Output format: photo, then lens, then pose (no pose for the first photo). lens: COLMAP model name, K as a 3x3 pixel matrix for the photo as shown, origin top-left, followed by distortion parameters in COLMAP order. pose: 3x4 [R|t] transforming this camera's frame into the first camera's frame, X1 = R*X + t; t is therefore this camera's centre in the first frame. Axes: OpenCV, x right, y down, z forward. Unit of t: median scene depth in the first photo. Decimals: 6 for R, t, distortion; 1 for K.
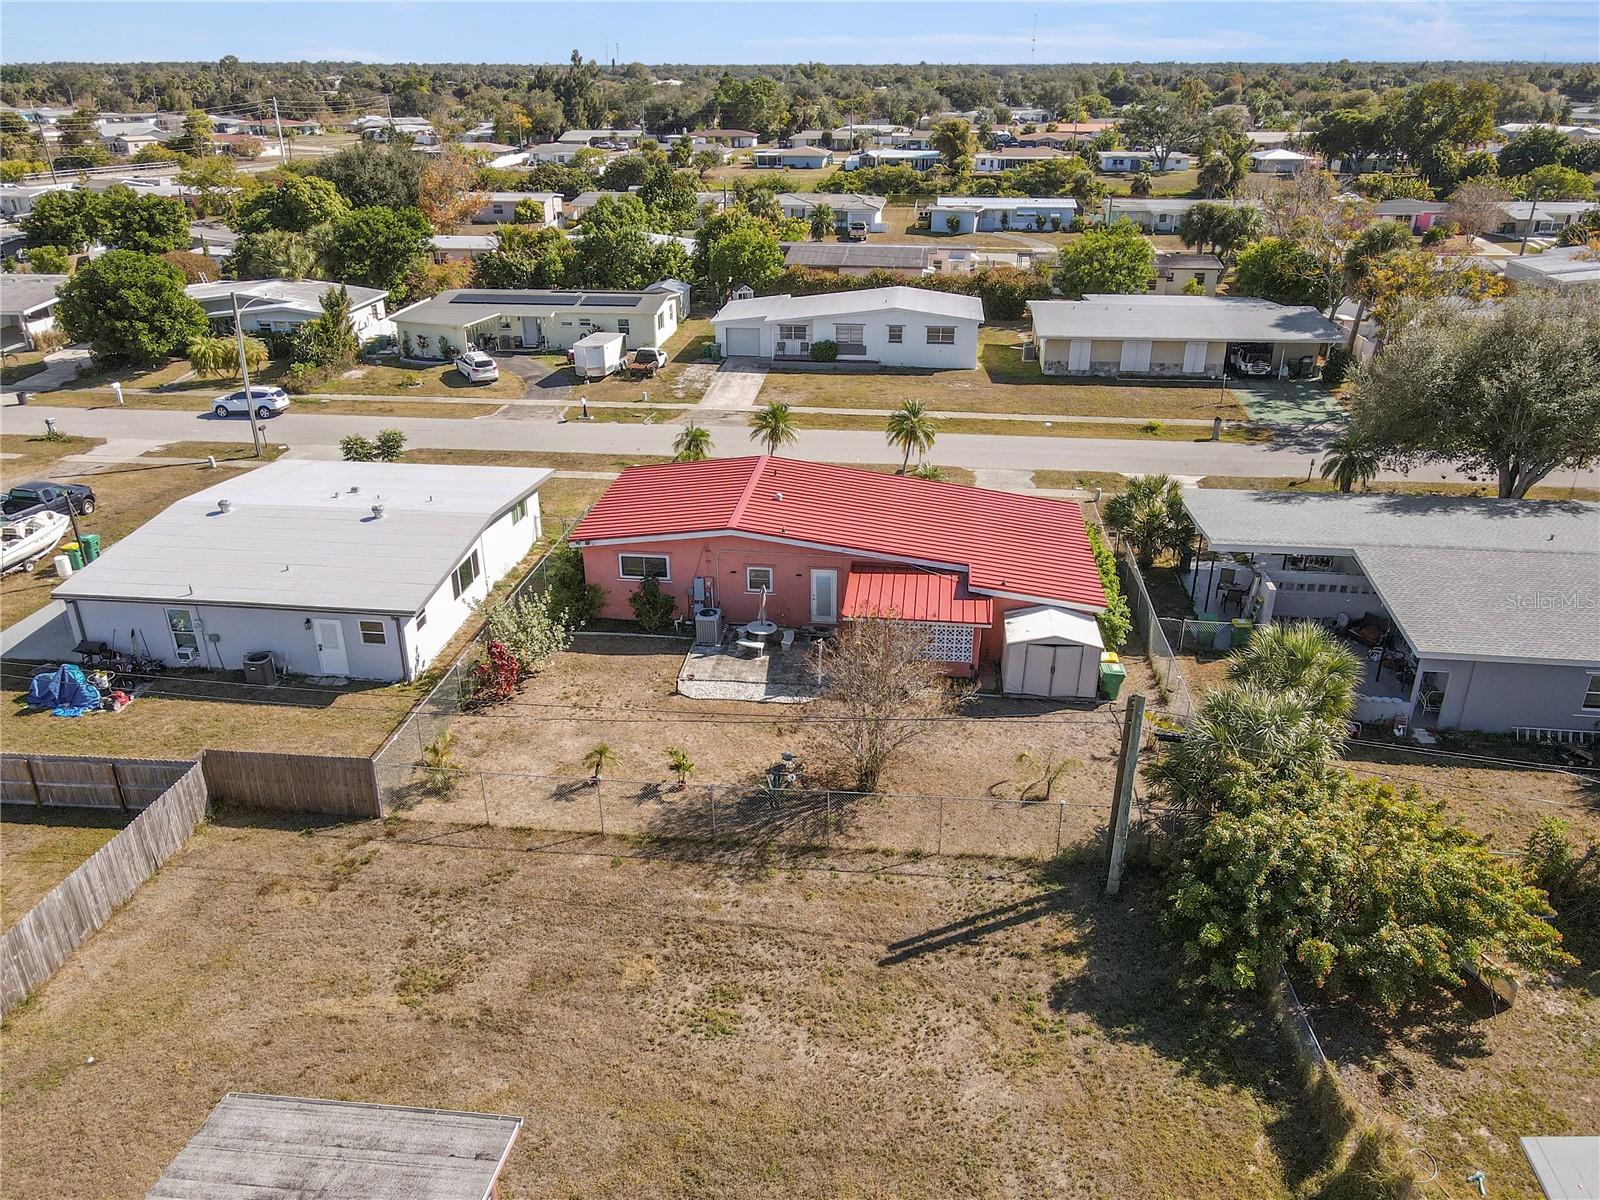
lens RADIAL K [[1193.2, 0, 800.0], [0, 1193.2, 600.0], [0, 0, 1]] dist [-0.027618, 0.085521]
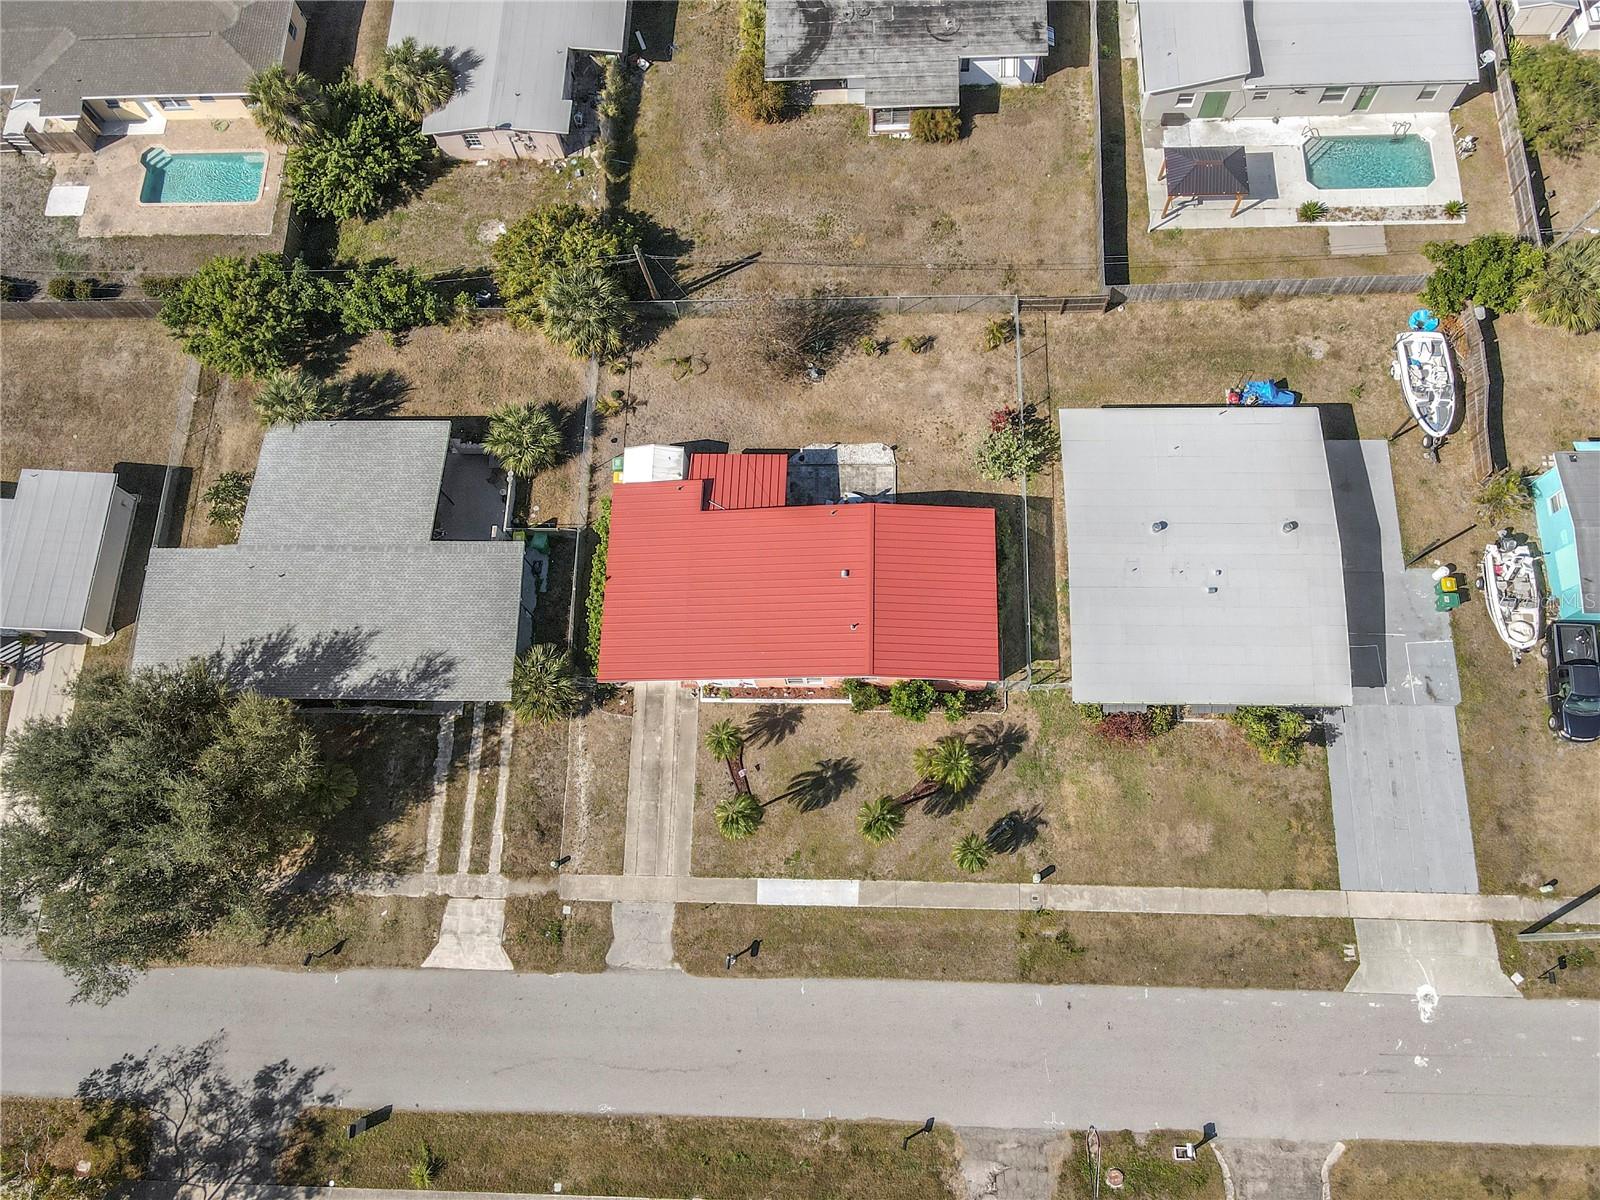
lens RADIAL K [[1180.0, 0, 800.0], [0, 1180.0, 600.0], [0, 0, 1]] dist [-0.008651, 0.038824]
pose [[-0.994231, 0.103397, 0.028540, -0.003674], [0.017862, -0.102760, 0.994546, -1.114777], [0.105766, 0.989318, 0.100320, 0.759080]]
